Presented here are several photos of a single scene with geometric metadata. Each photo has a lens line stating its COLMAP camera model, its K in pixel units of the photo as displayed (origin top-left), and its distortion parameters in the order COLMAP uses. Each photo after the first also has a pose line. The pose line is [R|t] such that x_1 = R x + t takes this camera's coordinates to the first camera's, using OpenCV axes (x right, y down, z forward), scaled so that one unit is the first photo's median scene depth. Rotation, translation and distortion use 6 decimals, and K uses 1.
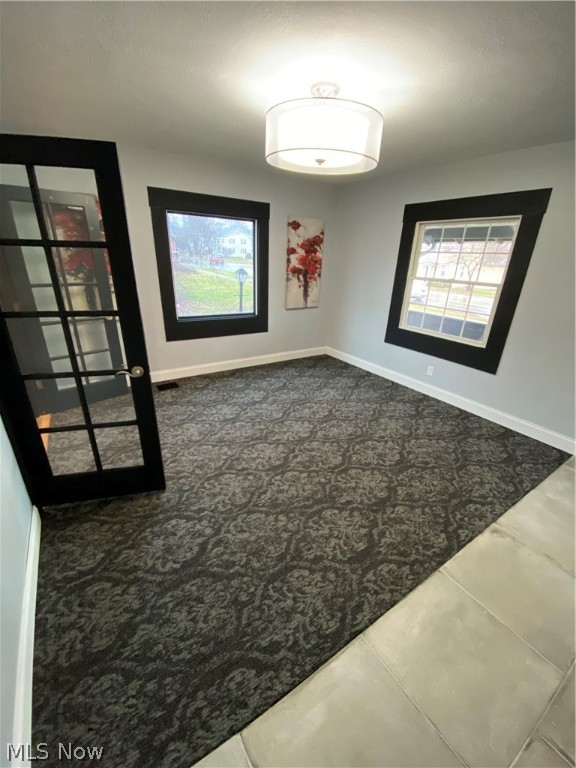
lens RADIAL K [[314.6, 0, 285.0], [0, 314.6, 382.6], [0, 0, 1]] dist [-0.021016, -0.001457]
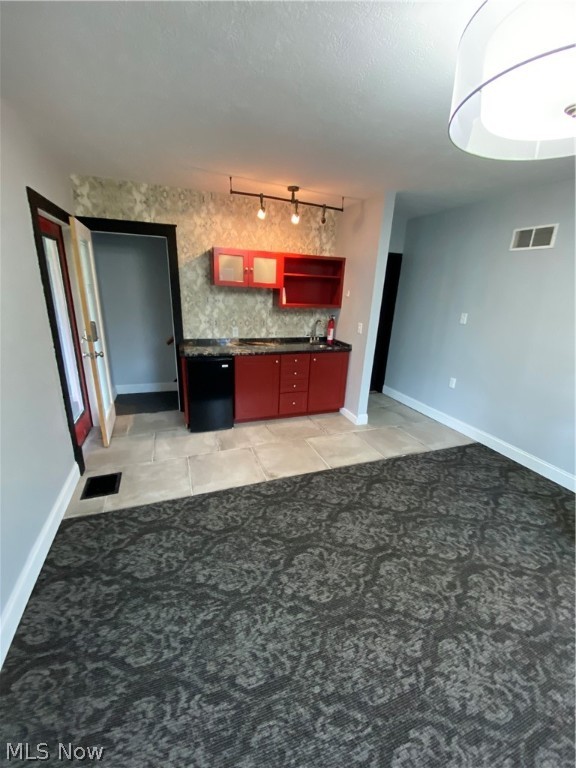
lens RADIAL K [[314.6, 0, 287.4], [0, 314.6, 385.7], [0, 0, 1]] dist [-0.021016, -0.001457]
pose [[-0.975511, -0.117388, 0.186005, 0.337891], [0.027955, 0.772642, 0.634226, -0.583211], [-0.218166, 0.623895, -0.750439, 1.472260]]
